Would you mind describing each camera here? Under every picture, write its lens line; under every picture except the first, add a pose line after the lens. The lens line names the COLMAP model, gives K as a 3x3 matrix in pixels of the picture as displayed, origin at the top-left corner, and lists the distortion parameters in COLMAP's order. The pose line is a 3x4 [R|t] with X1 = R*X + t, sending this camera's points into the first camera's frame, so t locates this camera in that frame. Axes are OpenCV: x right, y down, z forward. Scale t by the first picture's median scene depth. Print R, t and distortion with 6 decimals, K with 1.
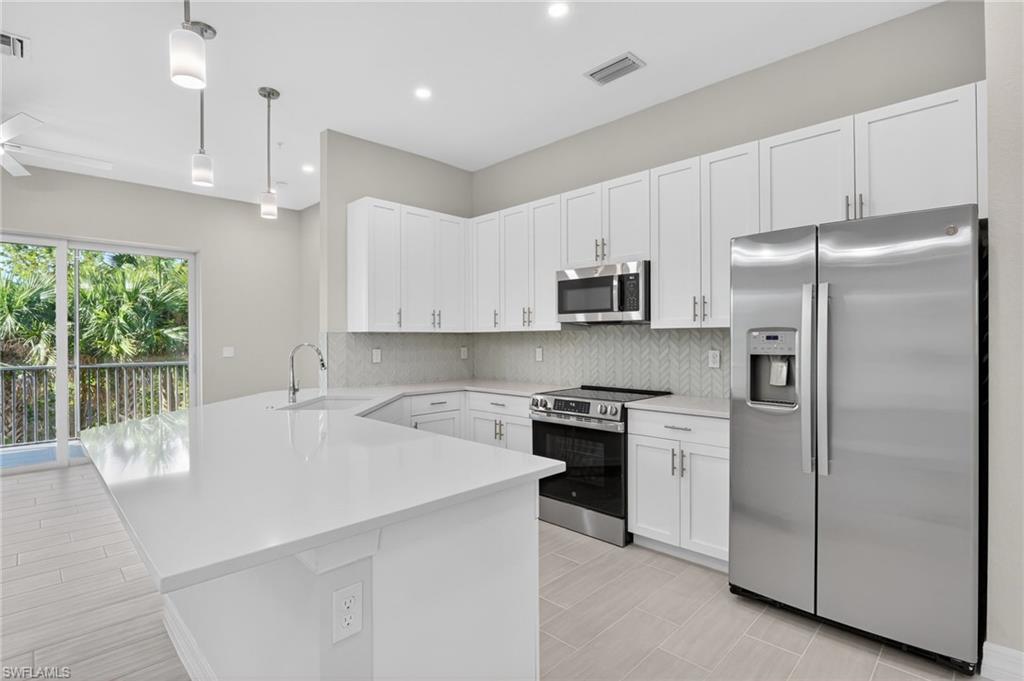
lens RADIAL K [[495.9, 0, 504.6], [0, 495.9, 340.9], [0, 0, 1]] dist [0.001216, -0.000407]
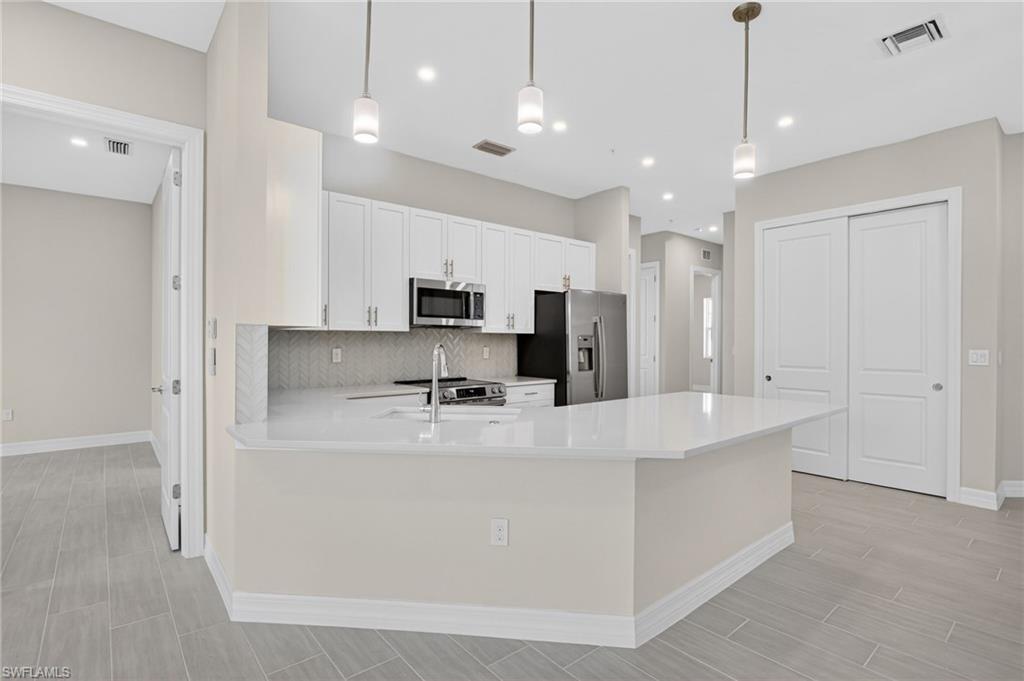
lens RADIAL K [[491.3, 0, 512.0], [0, 491.3, 340.5], [0, 0, 1]] dist [-0.003134, 0.000073]
pose [[0.071018, 0.003091, 0.997470, -1.072951], [-0.002895, 0.999992, -0.002893, 0.001593], [-0.997471, -0.002682, 0.071026, 0.783287]]
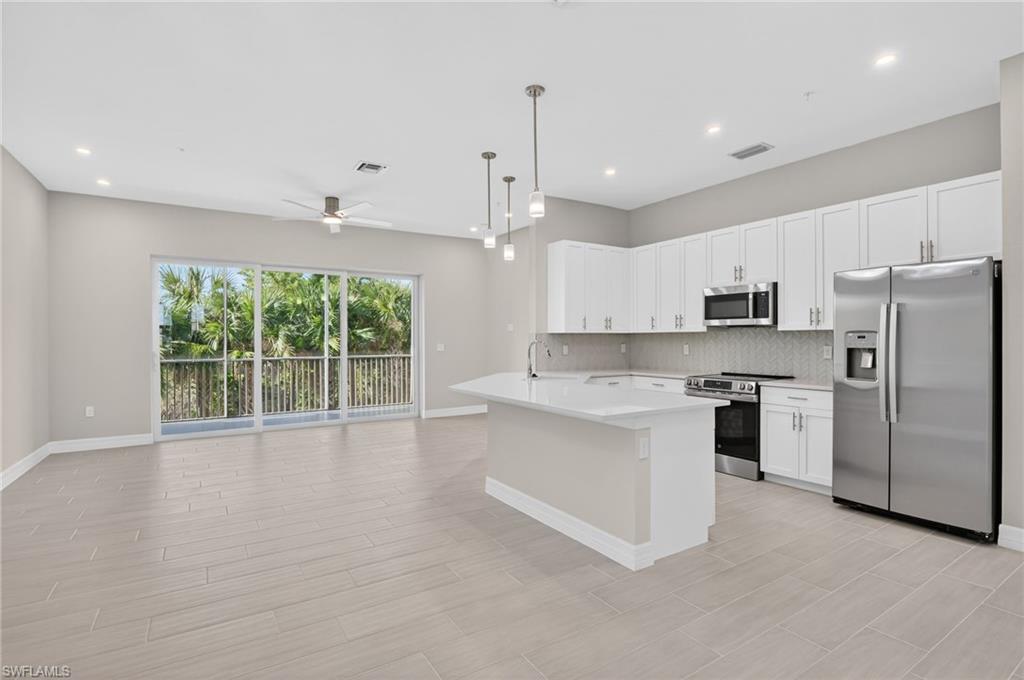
lens RADIAL K [[491.3, 0, 512.0], [0, 491.3, 340.0], [0, 0, 1]] dist [-0.003134, 0.000073]
pose [[0.977567, 0.000312, -0.210623, -0.142531], [-0.000006, 0.999999, 0.001455, 0.000148], [0.210624, -0.001421, 0.977566, -0.497642]]
